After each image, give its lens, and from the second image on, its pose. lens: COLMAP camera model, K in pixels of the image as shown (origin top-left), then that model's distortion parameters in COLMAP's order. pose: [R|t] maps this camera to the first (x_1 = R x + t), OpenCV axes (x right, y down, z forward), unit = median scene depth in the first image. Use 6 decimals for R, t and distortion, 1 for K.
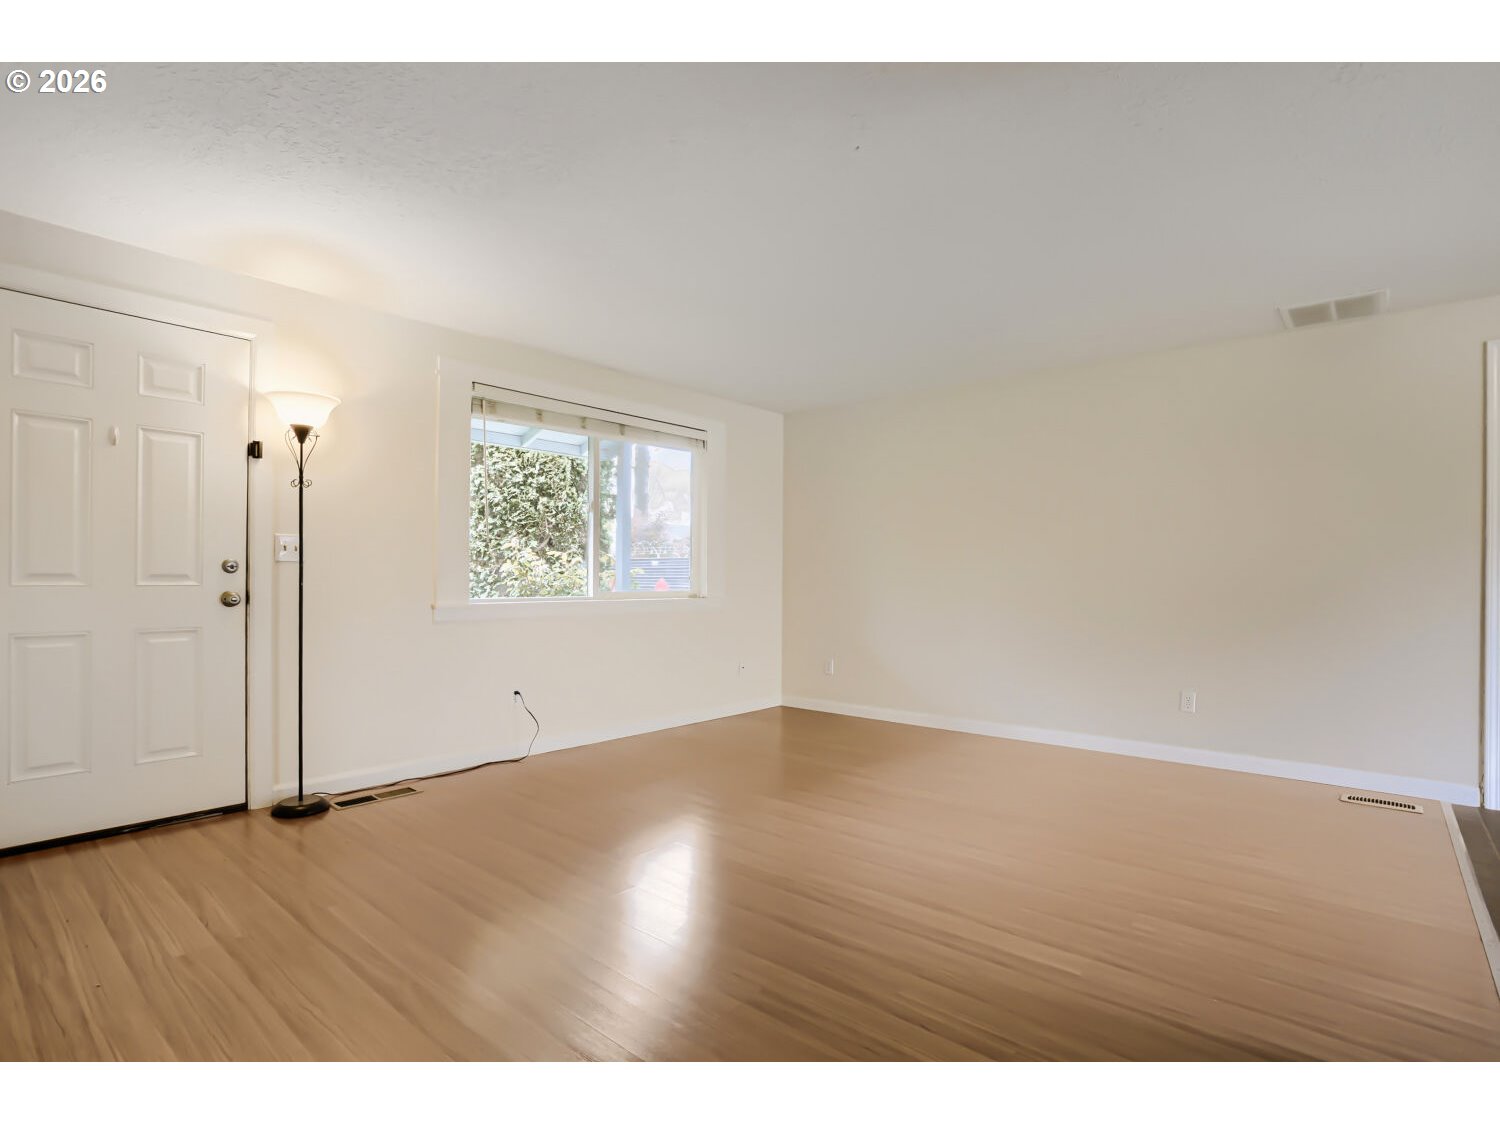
lens RADIAL K [[741.6, 0, 748.5], [0, 741.6, 560.8], [0, 0, 1]] dist [-0.035904, 0.017521]
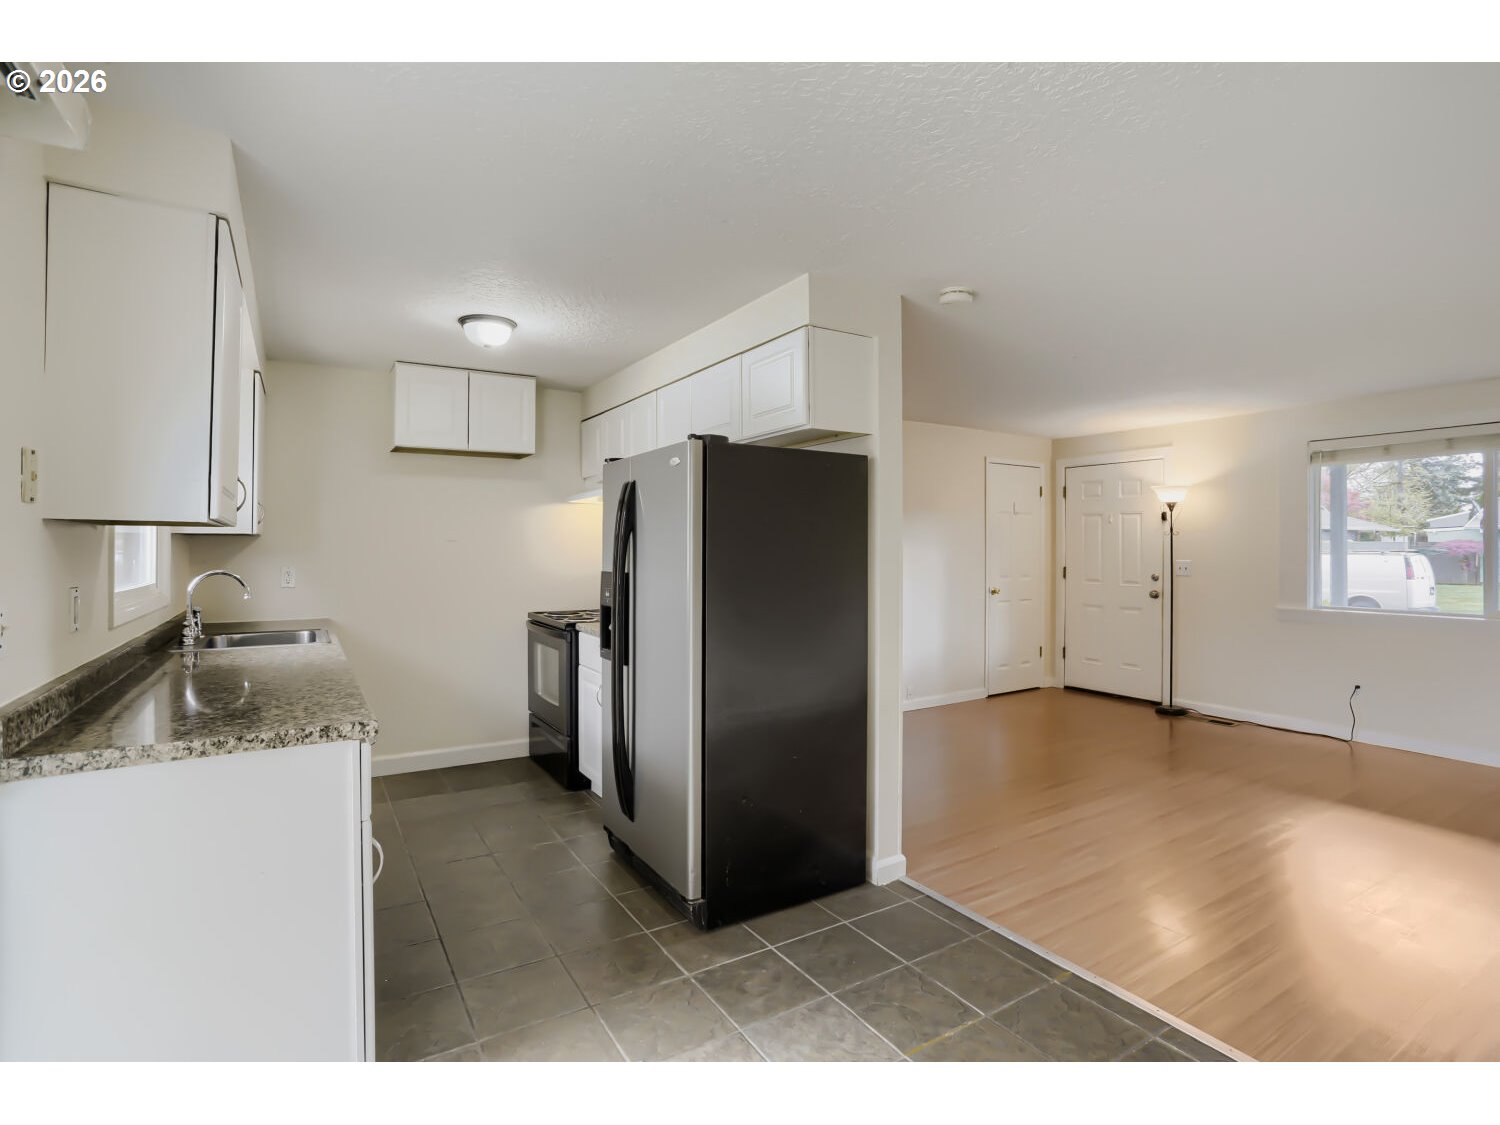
lens RADIAL K [[741.6, 0, 748.5], [0, 741.6, 560.8], [0, 0, 1]] dist [-0.035904, 0.017521]
pose [[-0.325950, -0.004464, -0.945376, 1.532928], [0.008247, 0.999937, -0.007566, -0.031843], [0.945351, -0.010262, -0.325893, 0.636339]]
